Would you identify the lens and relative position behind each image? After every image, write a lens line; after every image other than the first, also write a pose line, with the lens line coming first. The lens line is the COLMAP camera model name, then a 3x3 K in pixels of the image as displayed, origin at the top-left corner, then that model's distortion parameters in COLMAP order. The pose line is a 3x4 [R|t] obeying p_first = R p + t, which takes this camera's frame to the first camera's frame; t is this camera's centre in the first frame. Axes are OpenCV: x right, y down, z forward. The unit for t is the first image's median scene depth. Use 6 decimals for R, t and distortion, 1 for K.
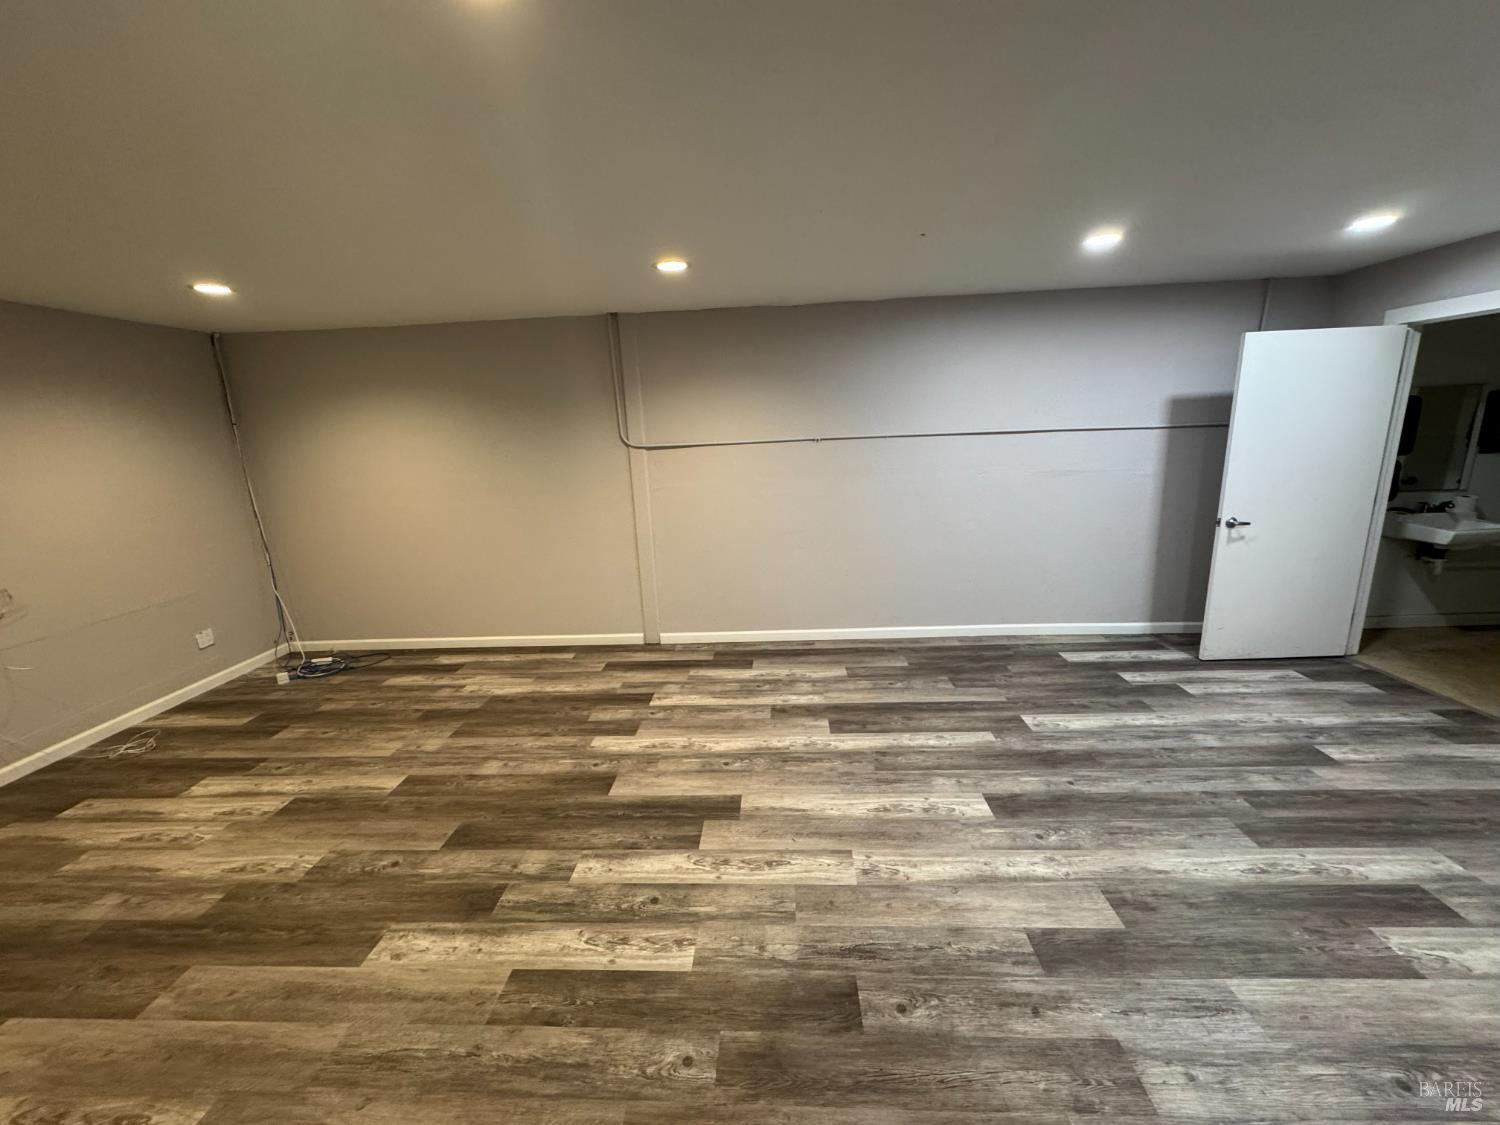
lens RADIAL K [[595.7, 0, 748.7], [0, 595.7, 561.1], [0, 0, 1]] dist [0.000503, 0.000261]
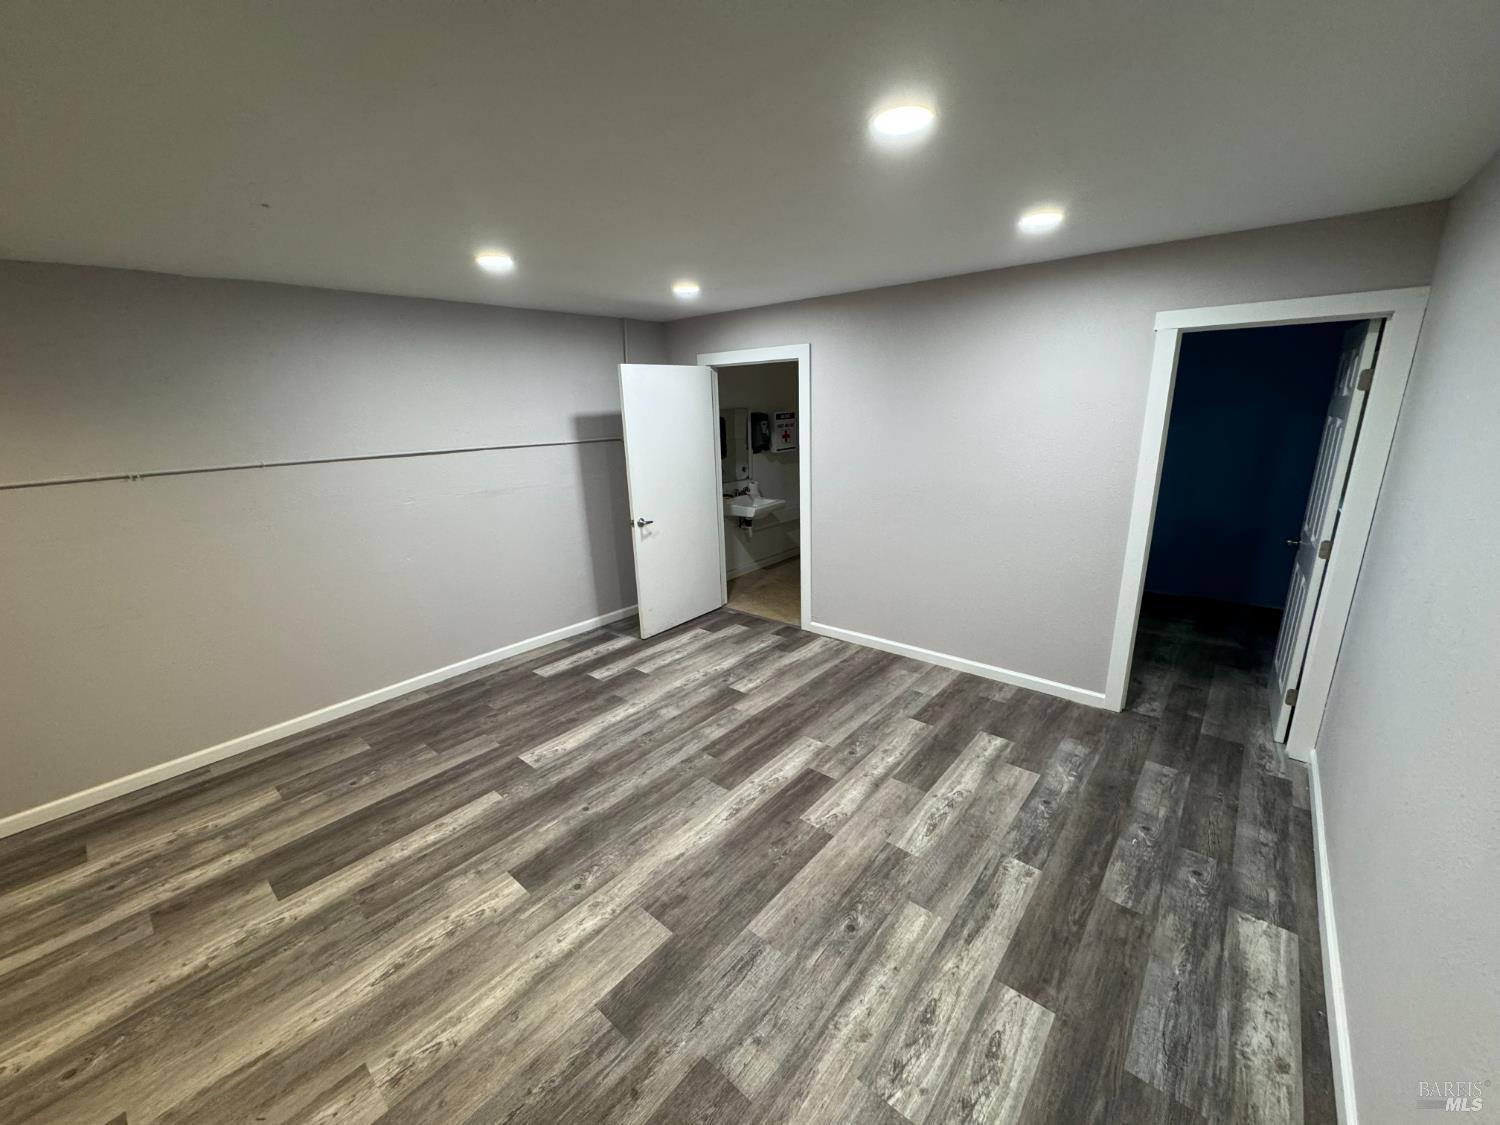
lens RADIAL K [[595.7, 0, 749.9], [0, 595.7, 566.6], [0, 0, 1]] dist [0.000503, 0.000261]
pose [[0.612056, -0.191617, 0.767249, 0.014684], [0.184447, 0.978032, 0.097120, -0.065214], [-0.769004, 0.082073, 0.633954, 0.101463]]
